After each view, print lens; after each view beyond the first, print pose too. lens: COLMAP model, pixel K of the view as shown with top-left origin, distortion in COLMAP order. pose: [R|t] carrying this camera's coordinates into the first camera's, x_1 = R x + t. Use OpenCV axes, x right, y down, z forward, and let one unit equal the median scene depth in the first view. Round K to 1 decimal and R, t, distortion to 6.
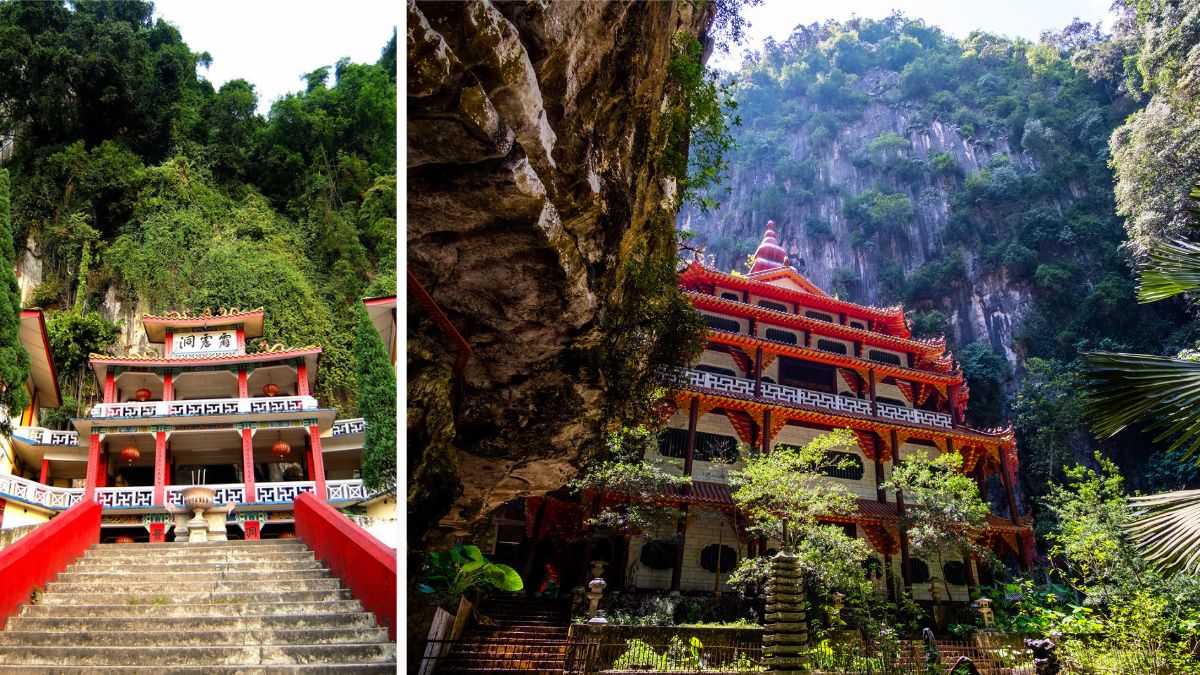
lens RADIAL K [[1062.9, 0, 600.1], [0, 1062.9, 338.8], [0, 0, 1]] dist [-0.003284, -0.013148]
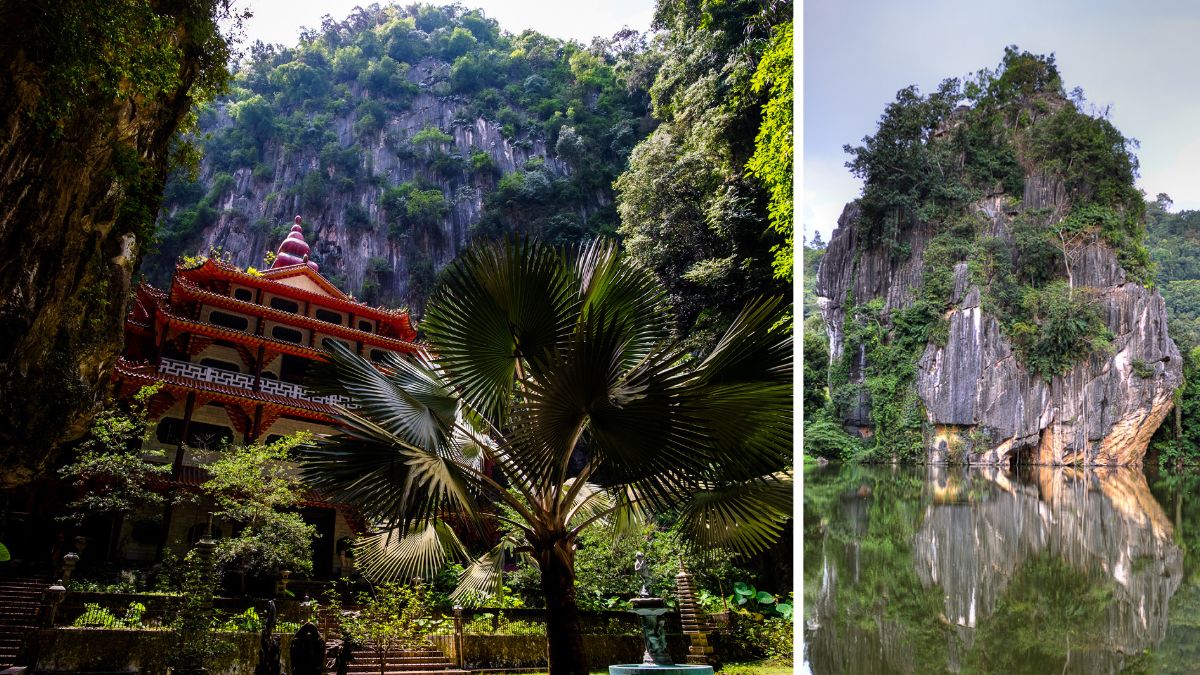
lens RADIAL K [[1599.9, 0, 599.5], [0, 1599.9, 336.5], [0, 0, 1]] dist [-0.029012, 0.000000]
pose [[0.985697, 0.047857, 0.161588, 0.192735], [-0.064394, 0.993032, 0.098699, -0.157449], [-0.155739, -0.107693, 0.981910, -0.561513]]
